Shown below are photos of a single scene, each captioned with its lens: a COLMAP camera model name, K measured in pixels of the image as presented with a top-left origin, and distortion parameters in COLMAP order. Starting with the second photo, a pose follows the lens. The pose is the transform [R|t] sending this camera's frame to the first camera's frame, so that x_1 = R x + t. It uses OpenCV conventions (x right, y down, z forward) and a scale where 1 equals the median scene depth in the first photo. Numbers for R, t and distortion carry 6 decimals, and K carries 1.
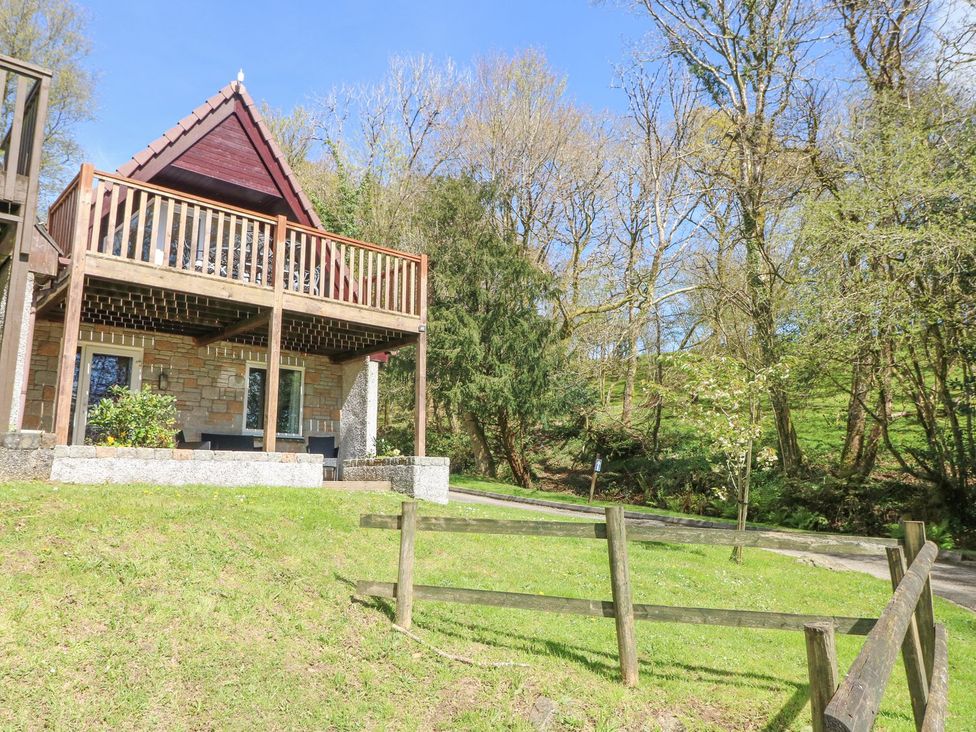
lens RADIAL K [[757.5, 0, 486.6], [0, 757.5, 365.8], [0, 0, 1]] dist [-0.003444, -0.000093]
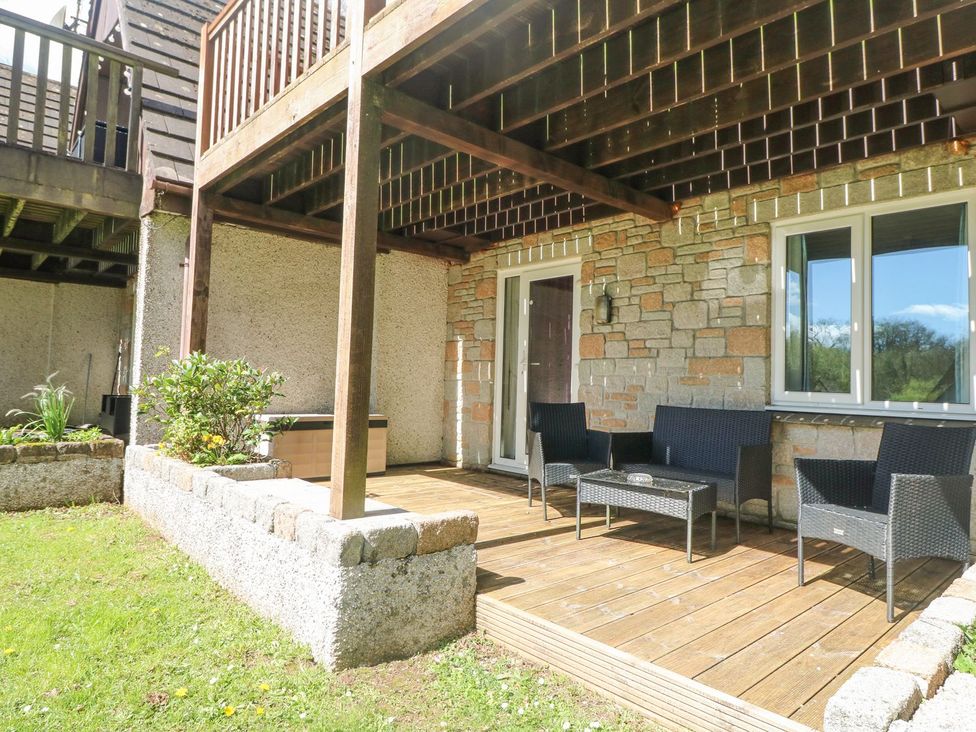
lens RADIAL K [[599.7, 0, 487.7], [0, 599.7, 356.5], [0, 0, 1]] dist [-0.028943, 0.000214]
pose [[-0.027499, -0.040934, -0.998783, -0.001573], [0.131305, 0.990356, -0.044204, 0.061125], [0.990961, -0.132361, -0.021859, 0.902244]]
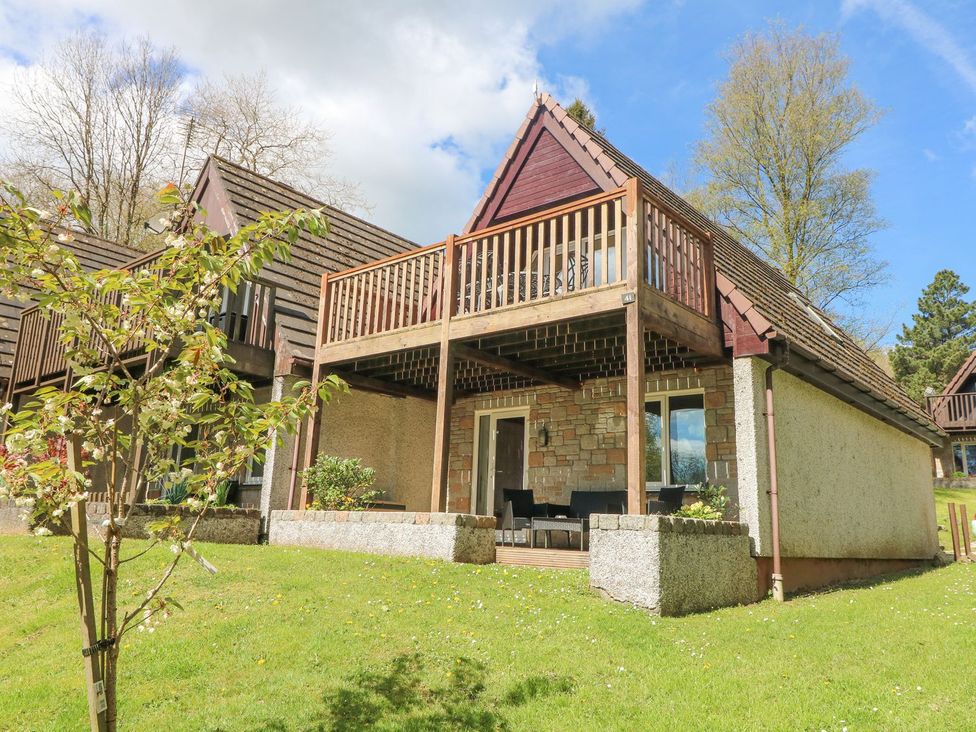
lens RADIAL K [[757.5, 0, 488.1], [0, 757.5, 364.6], [0, 0, 1]] dist [-0.003444, -0.000093]
pose [[0.102432, -0.210074, -0.972305, 0.475875], [0.121922, 0.972728, -0.197321, 0.106599], [0.987240, -0.098333, 0.125251, 0.807564]]
